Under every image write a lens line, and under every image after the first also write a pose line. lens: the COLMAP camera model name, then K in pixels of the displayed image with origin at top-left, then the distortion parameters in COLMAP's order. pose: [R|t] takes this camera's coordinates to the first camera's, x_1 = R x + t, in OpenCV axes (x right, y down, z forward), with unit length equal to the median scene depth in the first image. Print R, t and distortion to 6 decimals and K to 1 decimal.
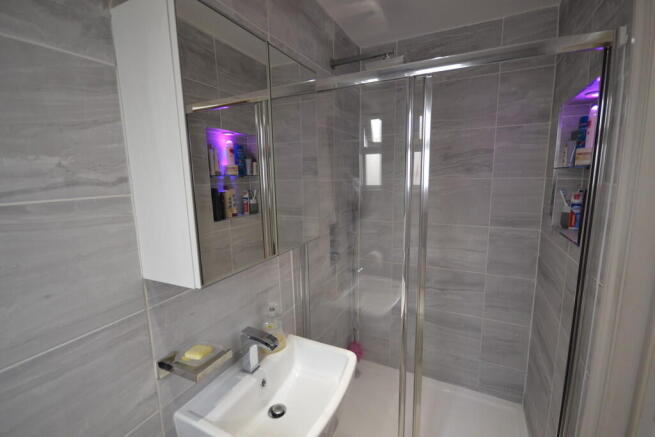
lens RADIAL K [[292.2, 0, 327.2], [0, 292.2, 219.2], [0, 0, 1]] dist [-0.004773, -0.002514]
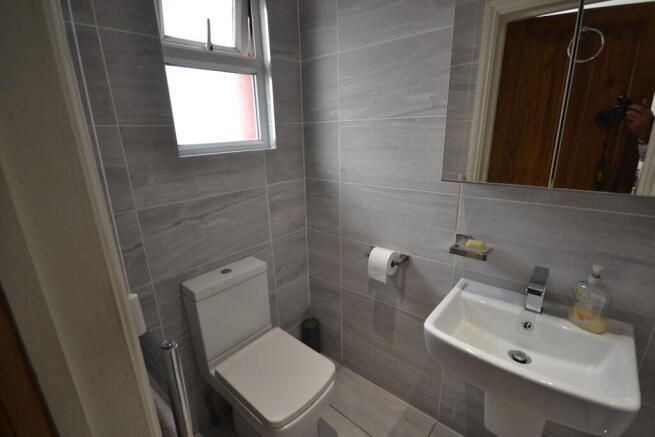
lens RADIAL K [[306.0, 0, 327.4], [0, 306.0, 217.4], [0, 0, 1]] dist [0.001139, 0.000082]
pose [[-0.253598, 0.300175, -0.919556, 0.977022], [-0.116050, 0.934325, 0.337001, -0.033884], [0.960323, 0.192178, -0.202108, 0.657102]]
